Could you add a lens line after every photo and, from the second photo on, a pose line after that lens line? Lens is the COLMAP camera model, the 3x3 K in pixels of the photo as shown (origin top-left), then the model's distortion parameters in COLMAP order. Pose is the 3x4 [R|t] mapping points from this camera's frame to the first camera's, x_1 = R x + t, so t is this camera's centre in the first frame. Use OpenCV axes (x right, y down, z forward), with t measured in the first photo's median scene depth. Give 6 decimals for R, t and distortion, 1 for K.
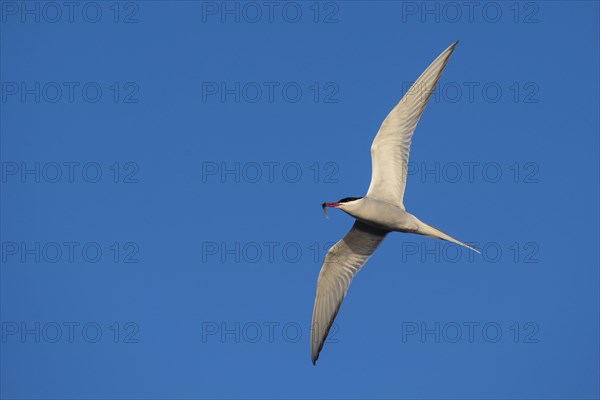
lens RADIAL K [[283.3, 0, 300.0], [0, 283.3, 200.0], [0, 0, 1]] dist [-0.000776, -0.000134]
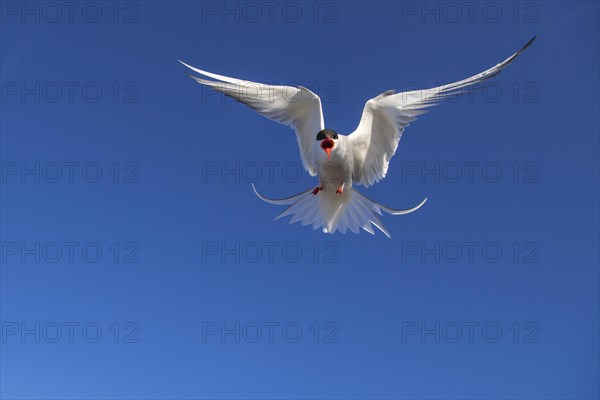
lens RADIAL K [[283.3, 0, 300.0], [0, 283.3, 200.0], [0, 0, 1]] dist [-0.000776, -0.000134]
pose [[1.000000, -0.000162, 0.000062, 0.000074], [0.000162, 0.999999, -0.001060, -0.532423], [-0.000061, 0.001060, 0.999999, -0.000589]]
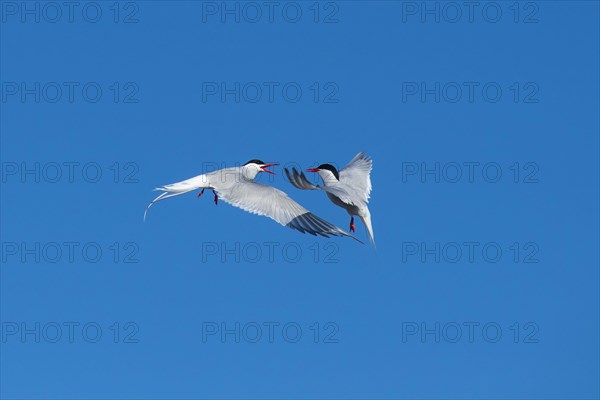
lens RADIAL K [[283.3, 0, 300.0], [0, 283.3, 200.0], [0, 0, 1]] dist [-0.000776, -0.000134]
pose [[1.000000, 0.000146, 0.000126, -0.000301], [-0.000146, 1.000000, 0.000047, 0.264781], [-0.000126, -0.000047, 1.000000, 0.000181]]
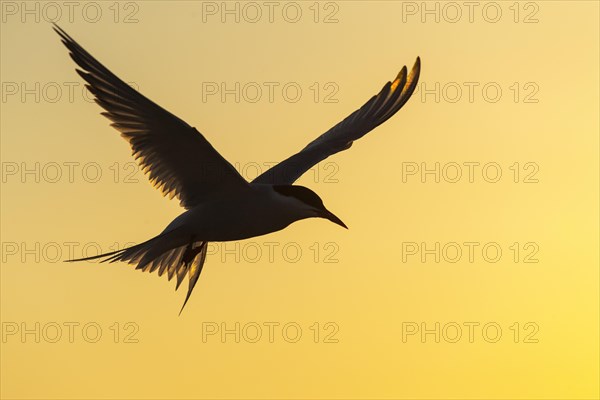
lens RADIAL K [[283.3, 0, 300.0], [0, 283.3, 200.0], [0, 0, 1]] dist [-0.000776, -0.000134]
pose [[1.000000, 0.000254, 0.000081, -0.000290], [-0.000254, 1.000000, -0.000152, 0.564650], [-0.000081, 0.000152, 1.000000, 0.000081]]
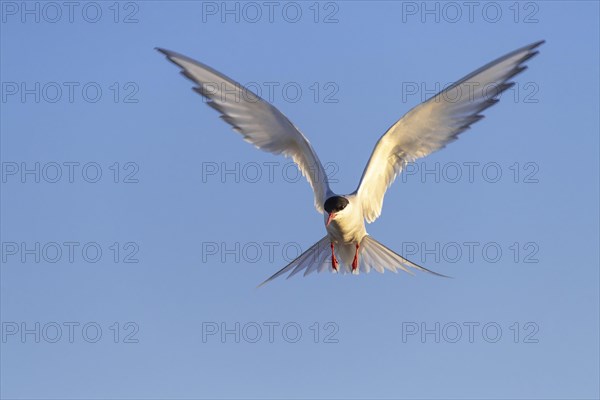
lens RADIAL K [[283.3, 0, 300.0], [0, 283.3, 200.0], [0, 0, 1]] dist [-0.000776, -0.000134]
pose [[1.000000, 0.000149, 0.000023, -0.000351], [-0.000149, 1.000000, -0.000138, 0.365073], [-0.000023, 0.000138, 1.000000, 0.000081]]
